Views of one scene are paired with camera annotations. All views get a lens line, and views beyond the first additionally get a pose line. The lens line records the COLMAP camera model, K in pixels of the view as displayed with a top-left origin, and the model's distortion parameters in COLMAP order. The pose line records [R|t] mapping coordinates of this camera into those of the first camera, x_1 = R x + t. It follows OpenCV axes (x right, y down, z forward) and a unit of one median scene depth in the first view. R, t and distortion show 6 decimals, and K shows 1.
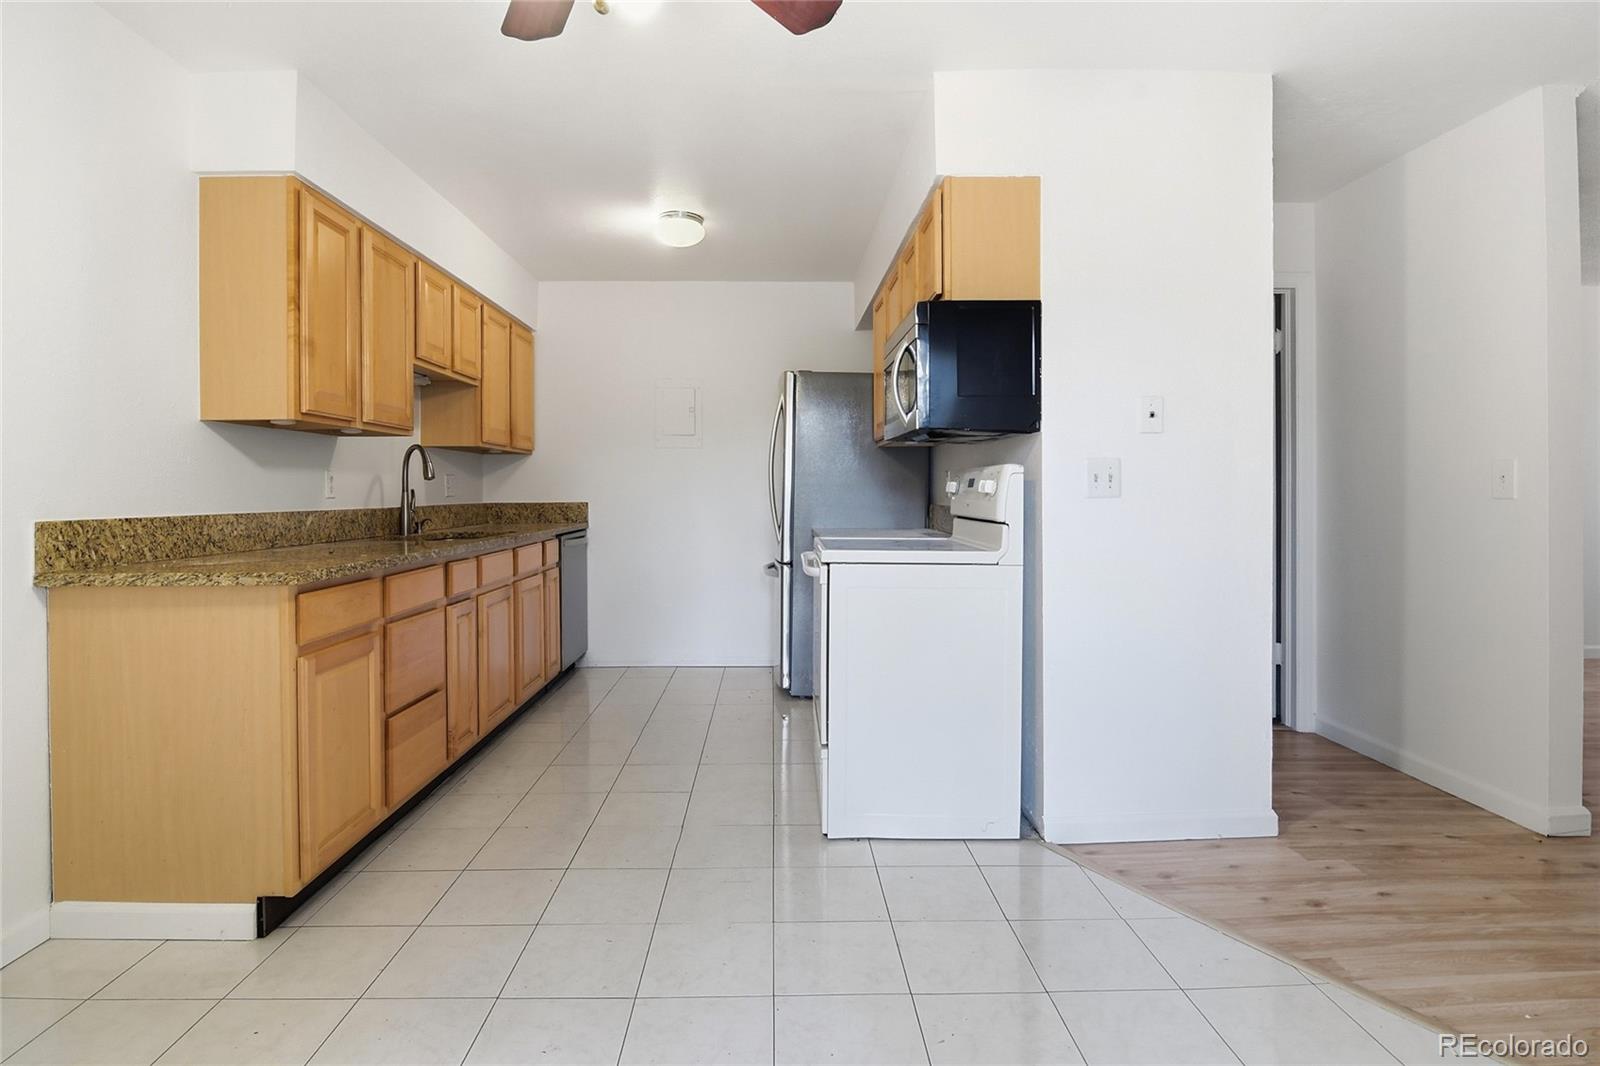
lens RADIAL K [[784.5, 0, 797.8], [0, 784.5, 494.3], [0, 0, 1]] dist [-0.011424, -0.004380]
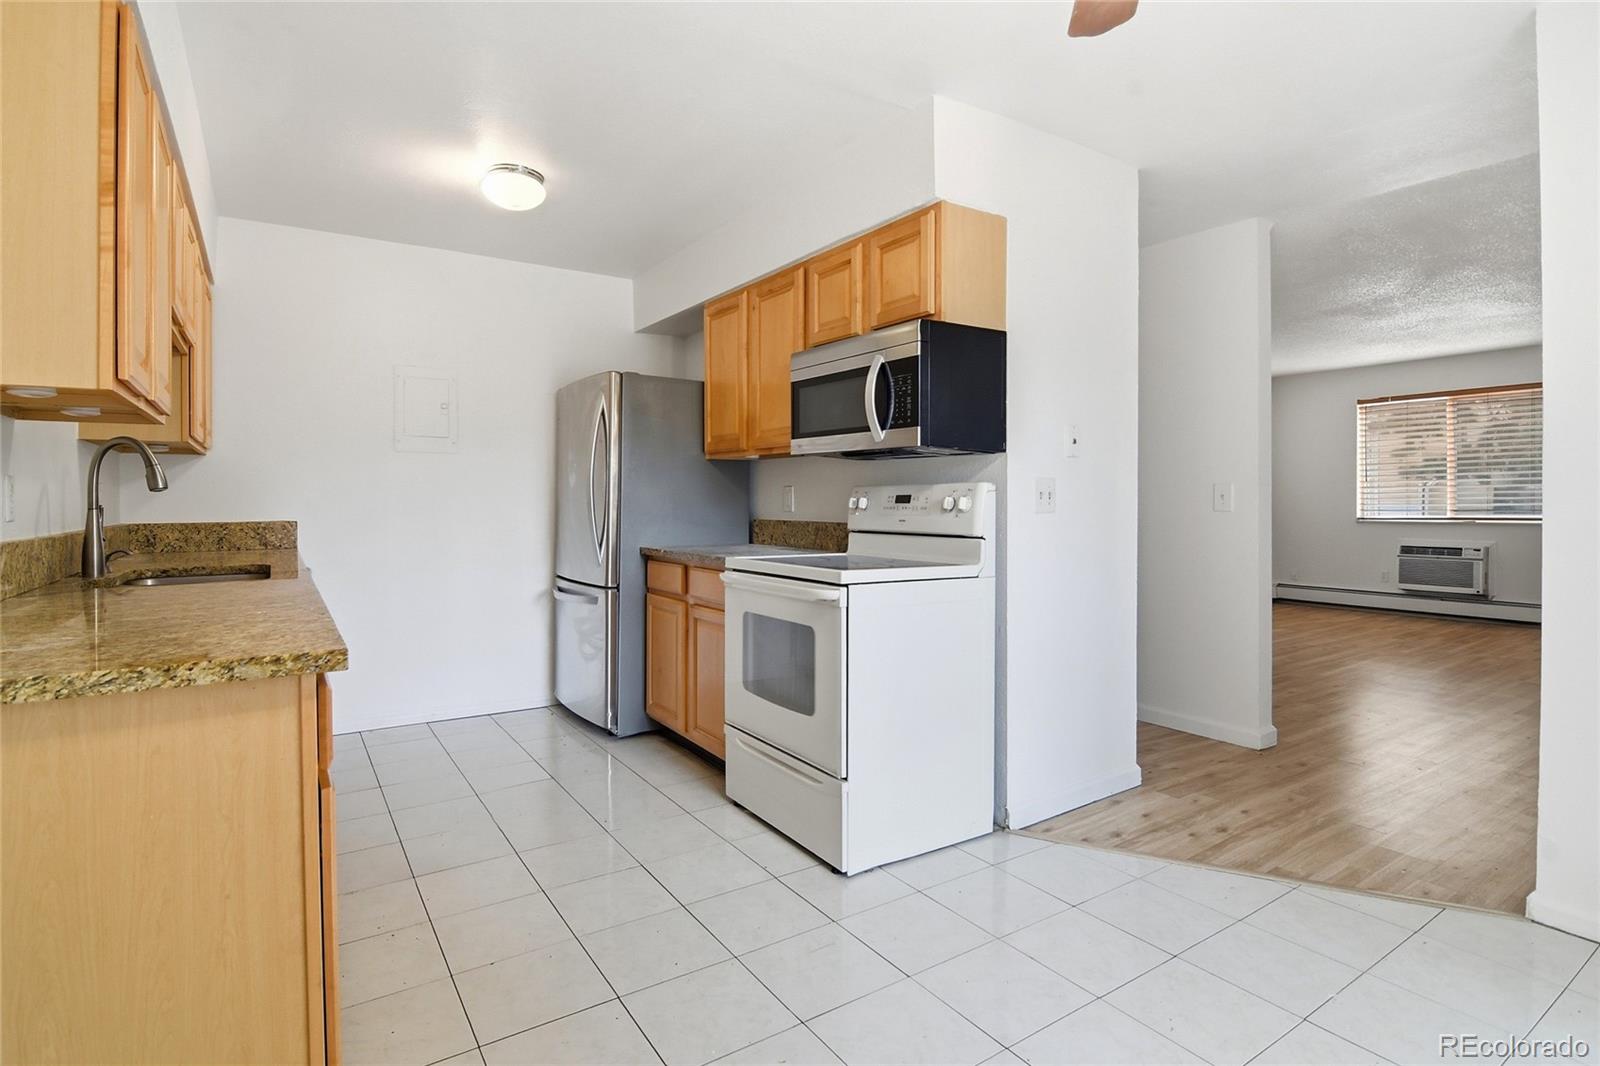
lens RADIAL K [[784.5, 0, 796.1], [0, 784.5, 506.3], [0, 0, 1]] dist [-0.011424, -0.004380]
pose [[0.851902, -0.002813, 0.523694, -0.511684], [0.002137, 0.999996, 0.001895, -0.008562], [-0.523697, -0.000495, 0.851904, 0.230501]]
